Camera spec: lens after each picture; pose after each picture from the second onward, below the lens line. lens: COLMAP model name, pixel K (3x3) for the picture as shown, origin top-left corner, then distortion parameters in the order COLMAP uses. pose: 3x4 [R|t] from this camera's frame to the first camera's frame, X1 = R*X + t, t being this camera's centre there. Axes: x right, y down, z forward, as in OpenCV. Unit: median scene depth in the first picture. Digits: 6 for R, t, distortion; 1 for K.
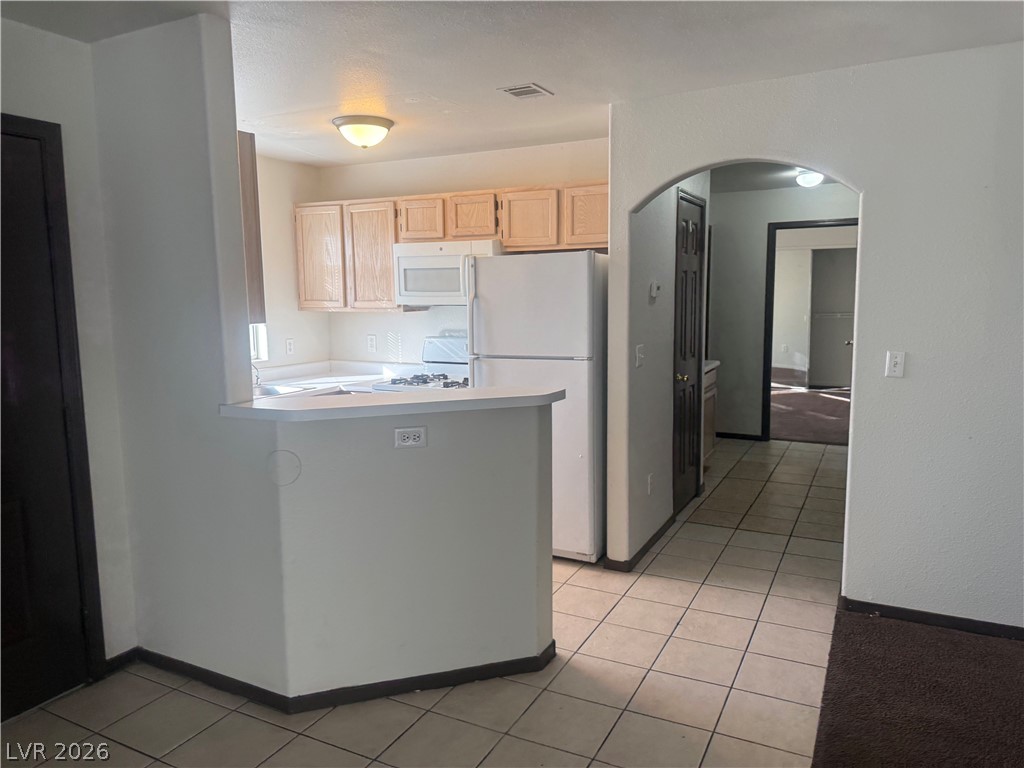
lens RADIAL K [[723.2, 0, 512.9], [0, 723.2, 382.2], [0, 0, 1]] dist [0.056763, -0.089776]
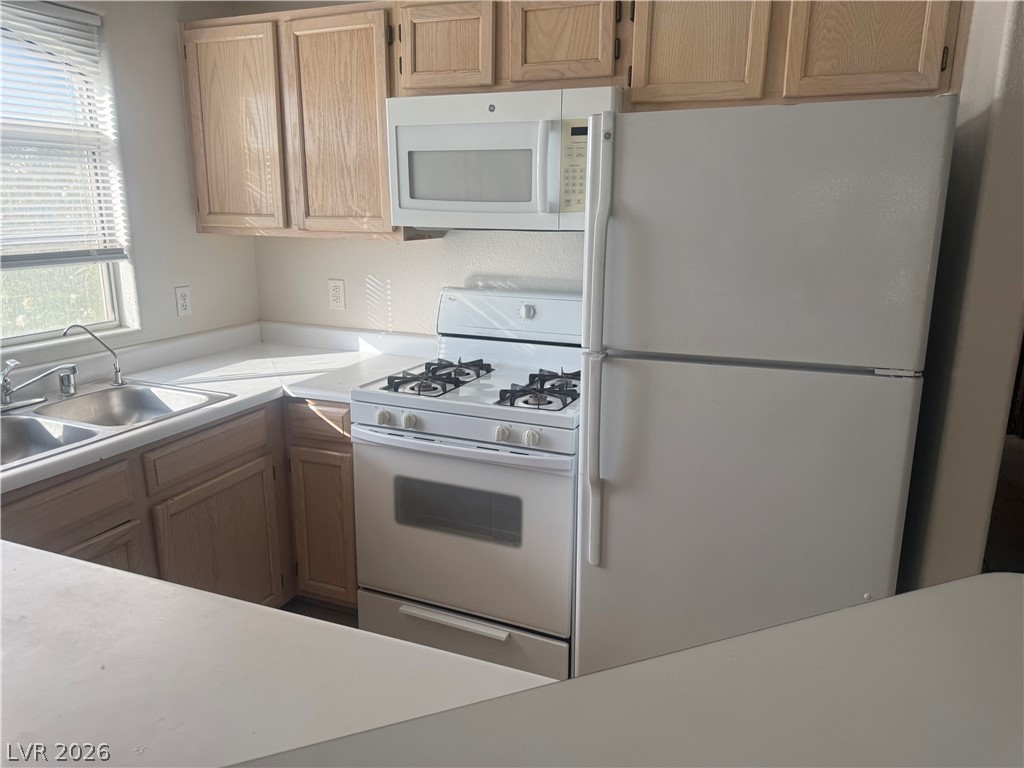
lens RADIAL K [[723.2, 0, 509.5], [0, 723.2, 390.7], [0, 0, 1]] dist [0.056763, -0.089776]
pose [[0.997107, 0.001984, 0.075989, -0.117618], [-0.010867, 0.993112, 0.116665, -0.052956], [-0.075234, -0.117153, 0.990260, 0.480376]]
